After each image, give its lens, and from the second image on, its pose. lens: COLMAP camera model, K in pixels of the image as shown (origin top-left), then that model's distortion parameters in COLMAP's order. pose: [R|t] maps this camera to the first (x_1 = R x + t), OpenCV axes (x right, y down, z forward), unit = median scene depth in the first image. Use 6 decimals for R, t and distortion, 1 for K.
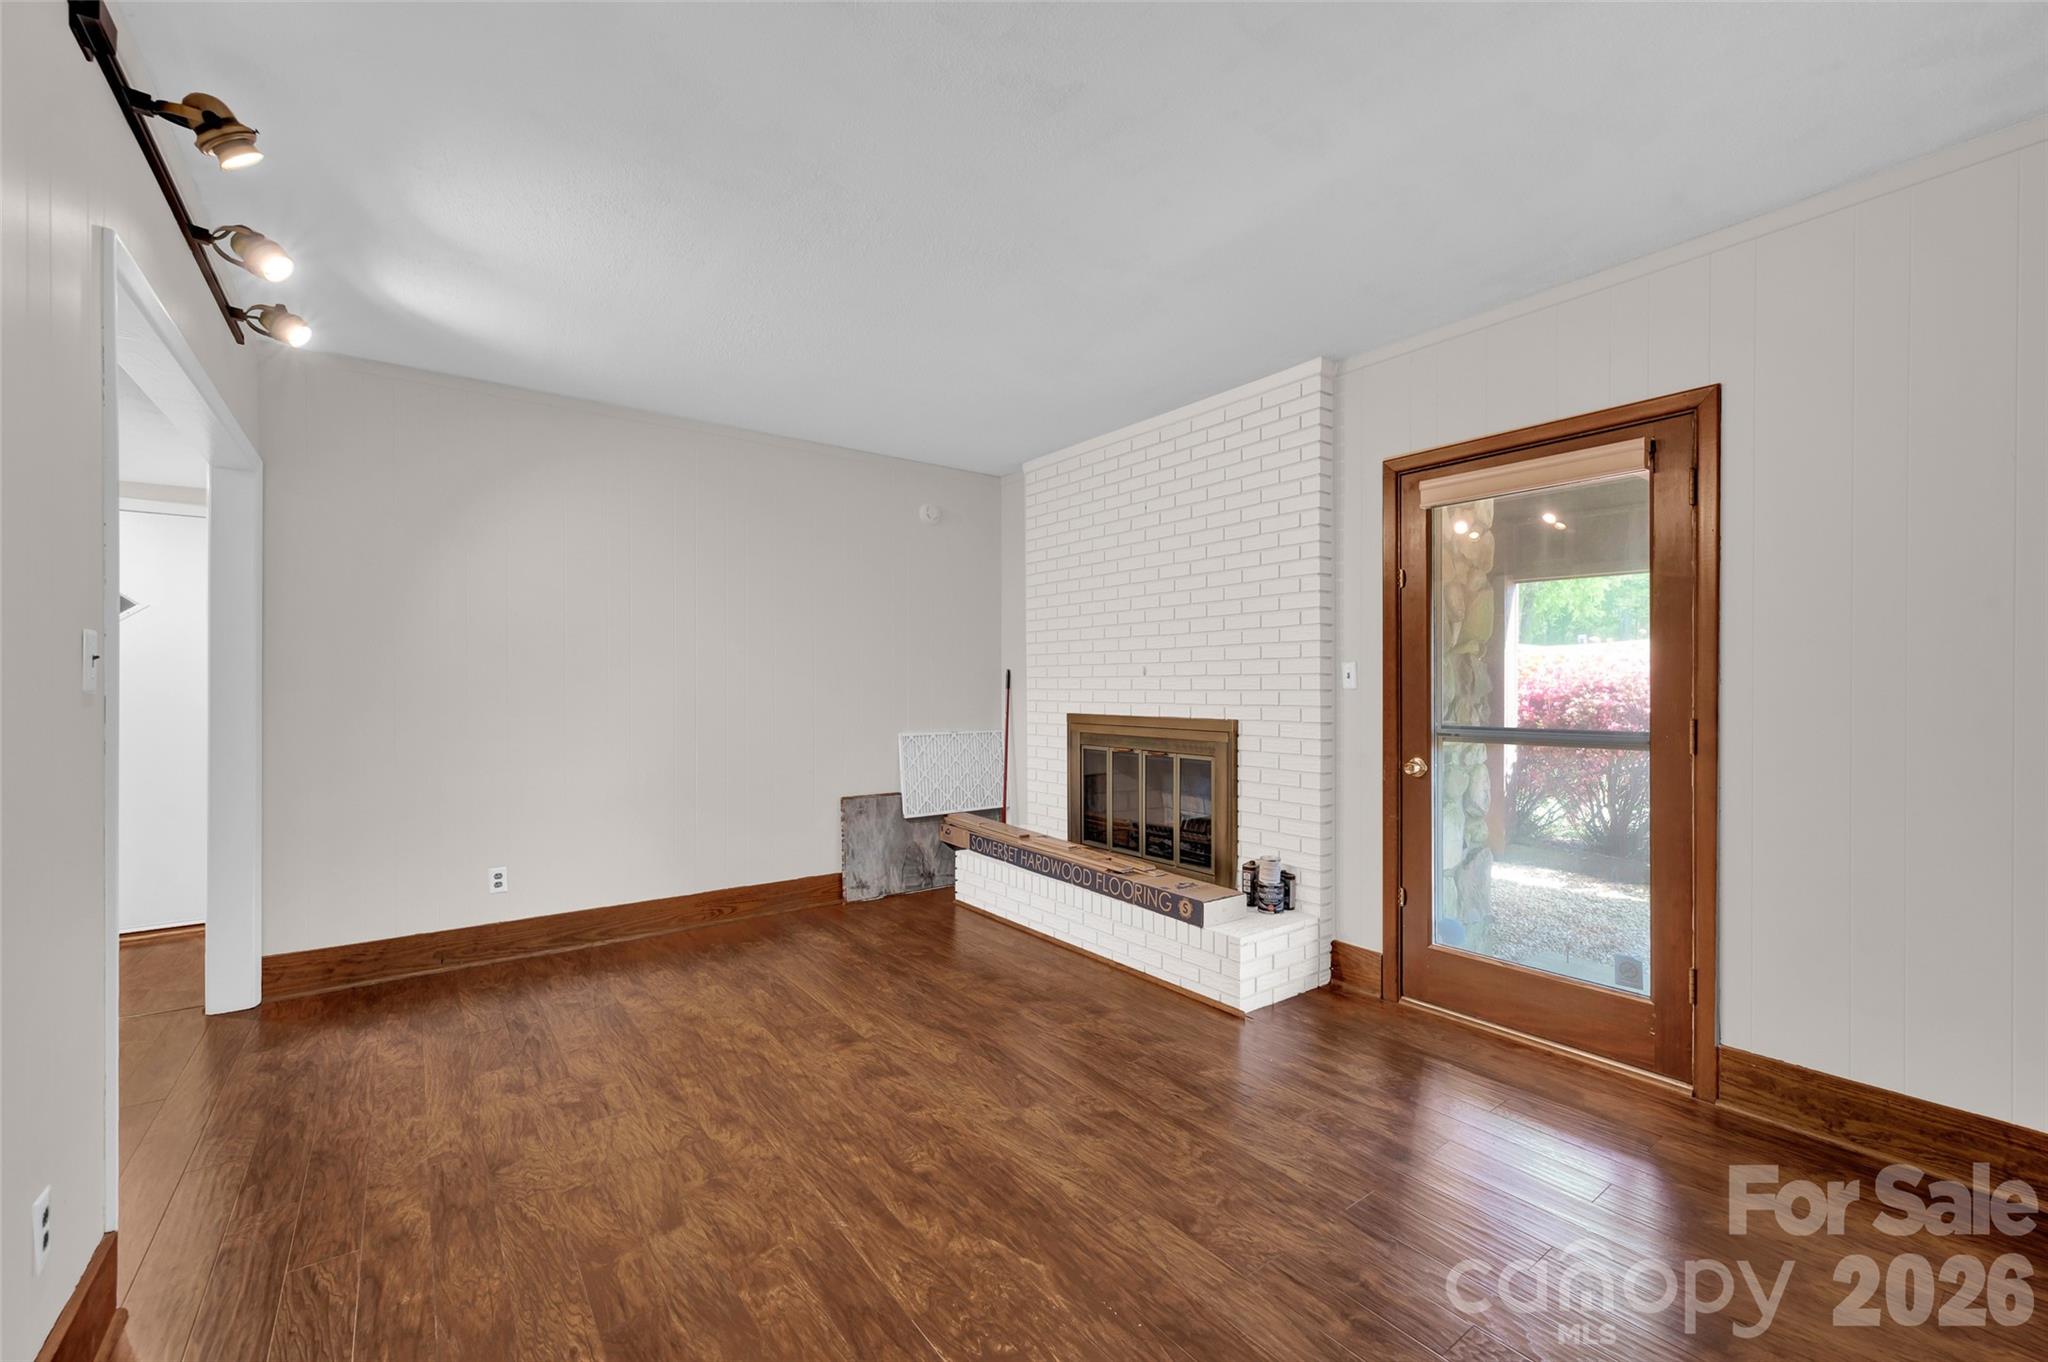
lens RADIAL K [[842.3, 0, 1033.3], [0, 842.3, 685.5], [0, 0, 1]] dist [-0.000147, -0.000048]
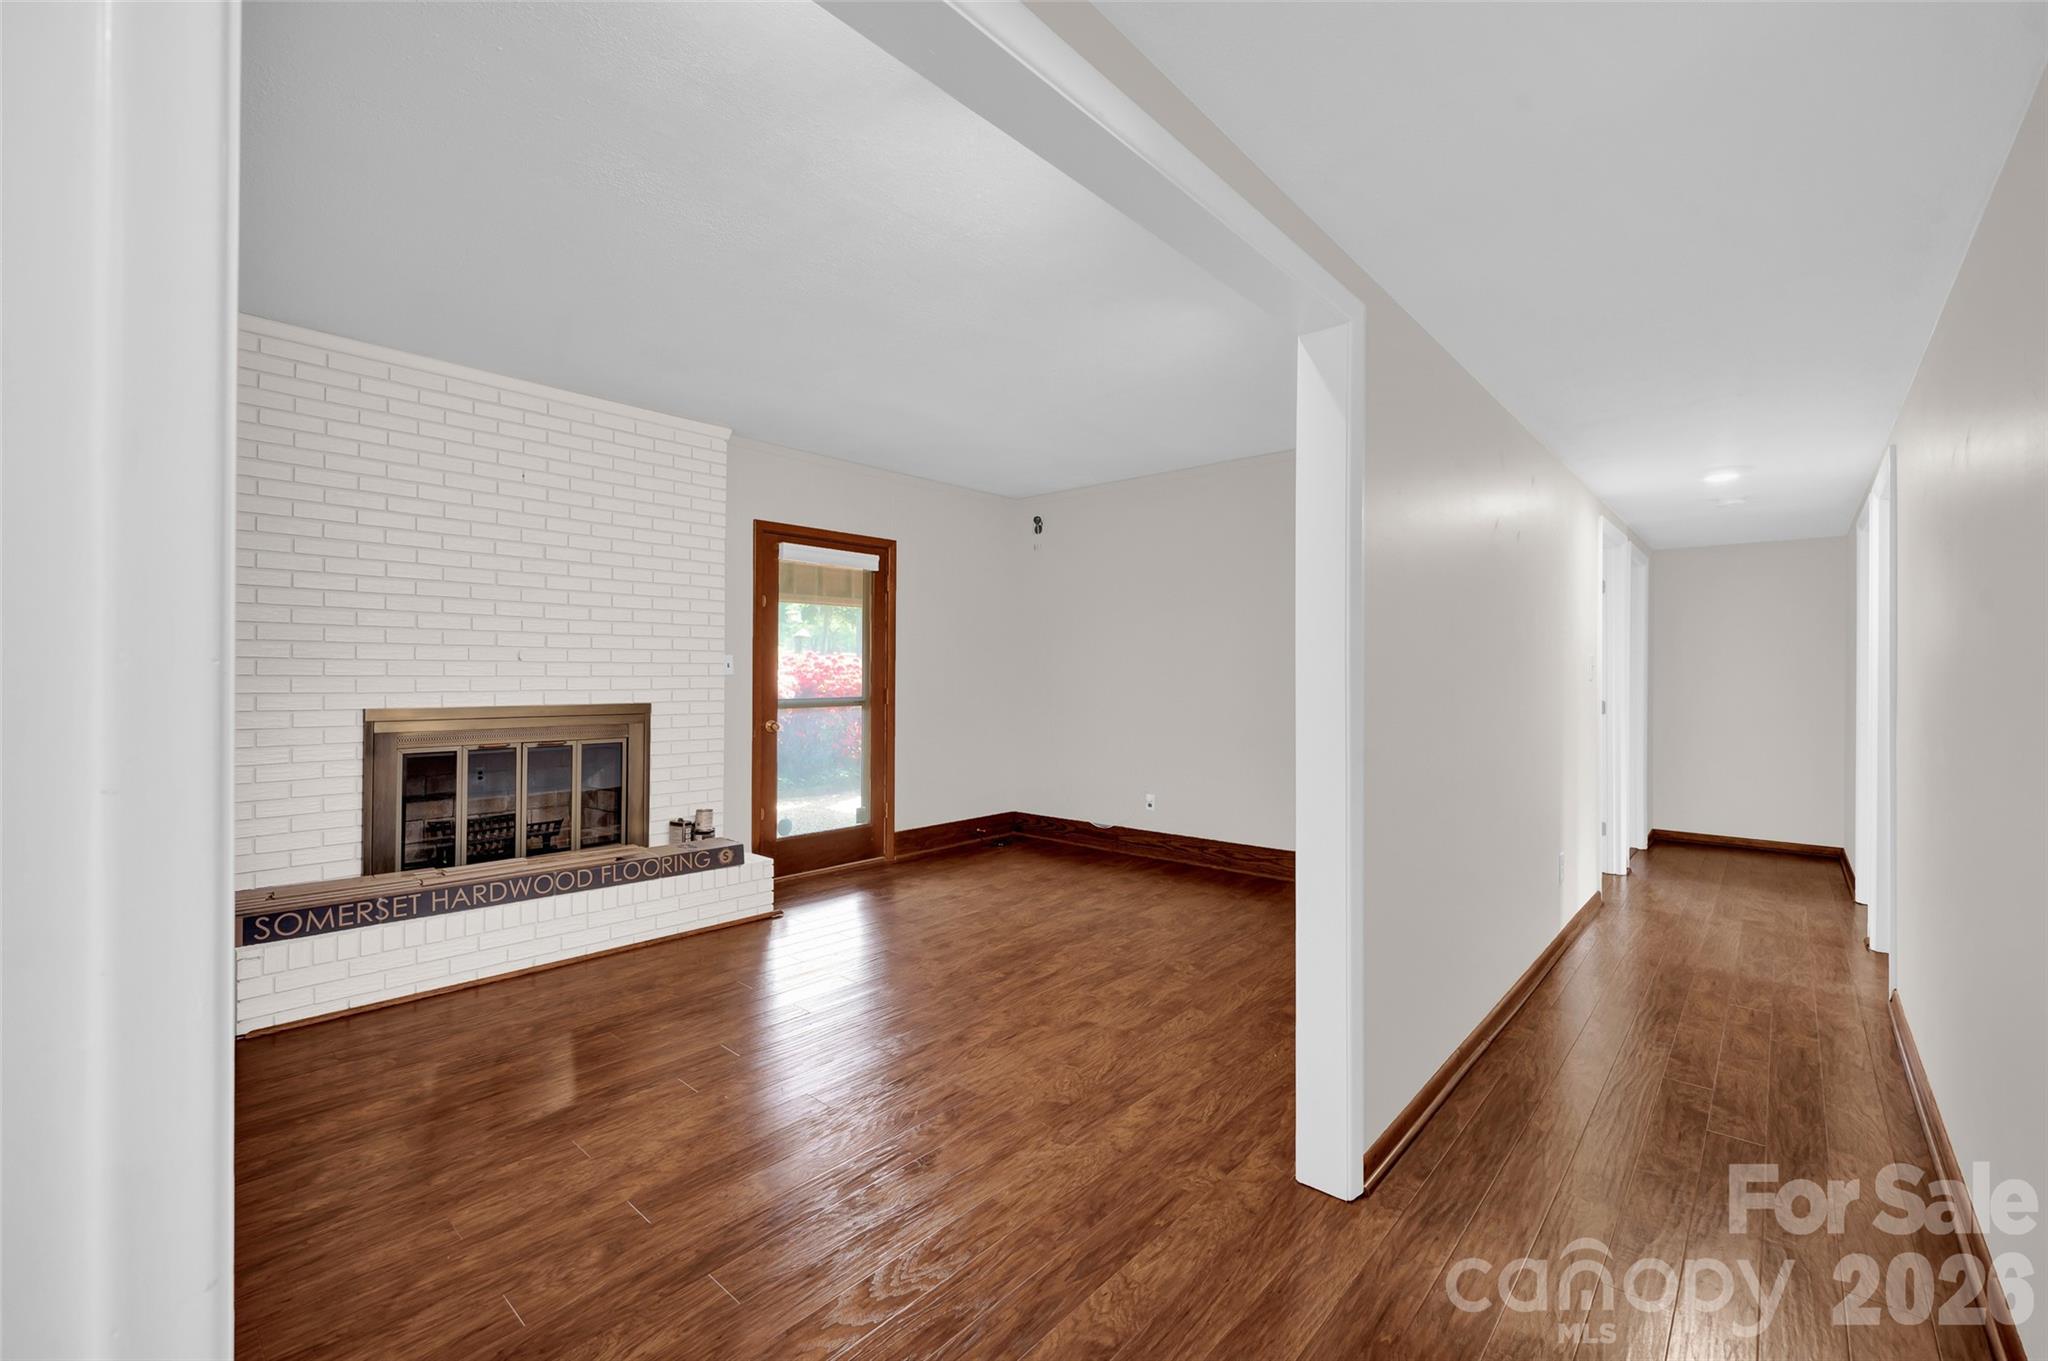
lens RADIAL K [[872.7, 0, 1027.6], [0, 872.7, 674.3], [0, 0, 1]] dist [0.000846, -0.000075]
pose [[-0.210288, -0.002581, 0.977636, -1.136186], [-0.005505, 0.999984, 0.001456, -0.002152], [-0.977624, -0.005075, -0.210298, 0.834885]]
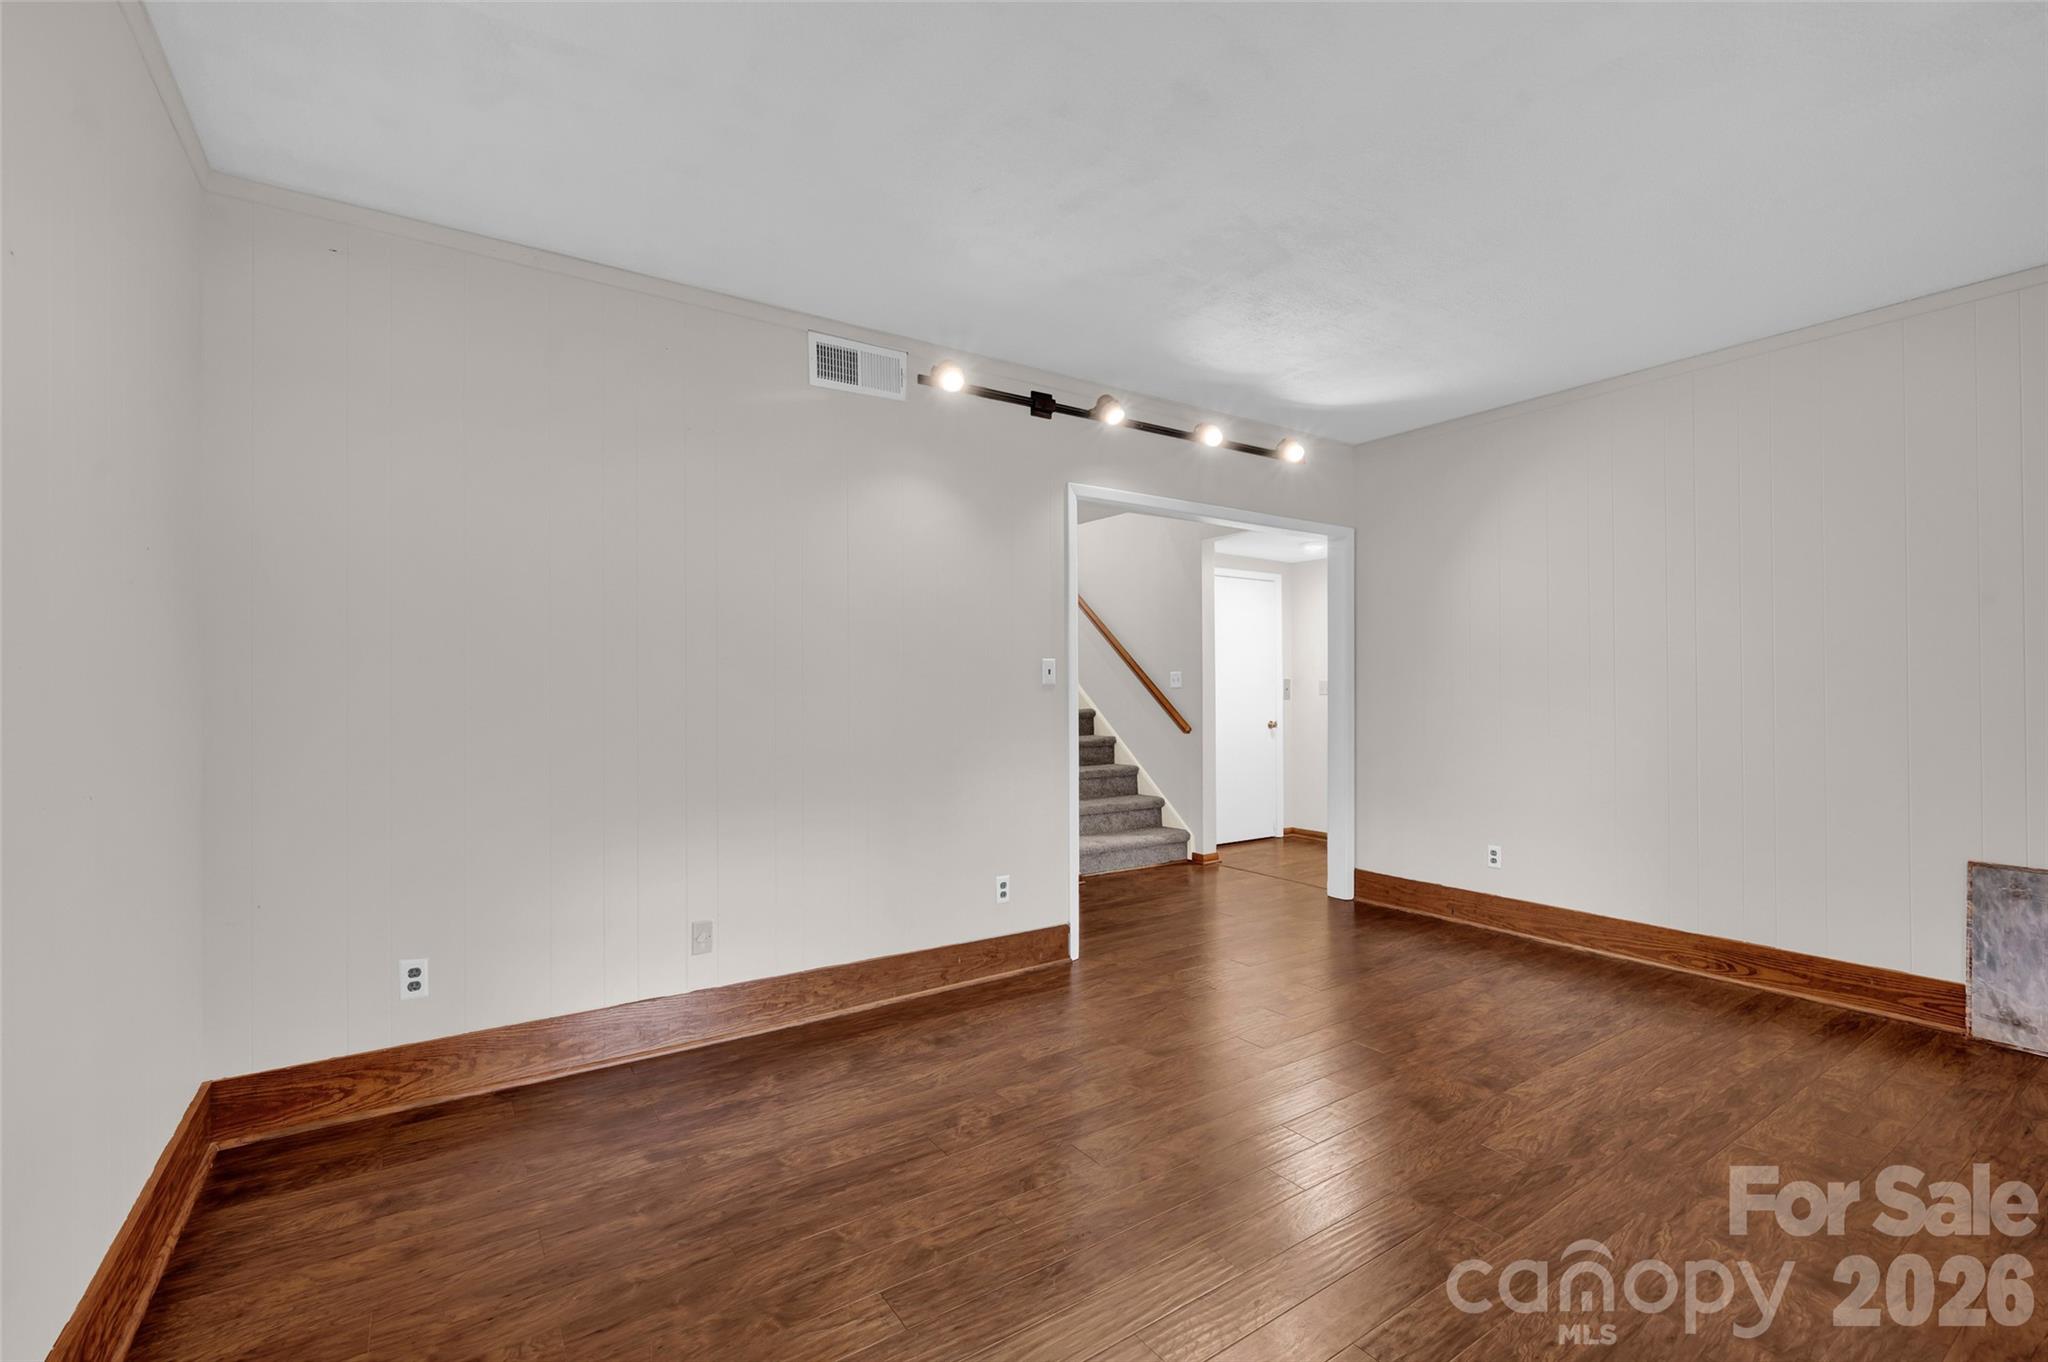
lens RADIAL K [[872.7, 0, 1016.1], [0, 872.7, 680.3], [0, 0, 1]] dist [0.000846, -0.000075]
pose [[-0.050694, -0.005903, -0.998697, 0.626884], [0.004521, 0.999971, -0.006140, 0.001924], [0.998704, -0.004827, -0.050666, 0.483522]]
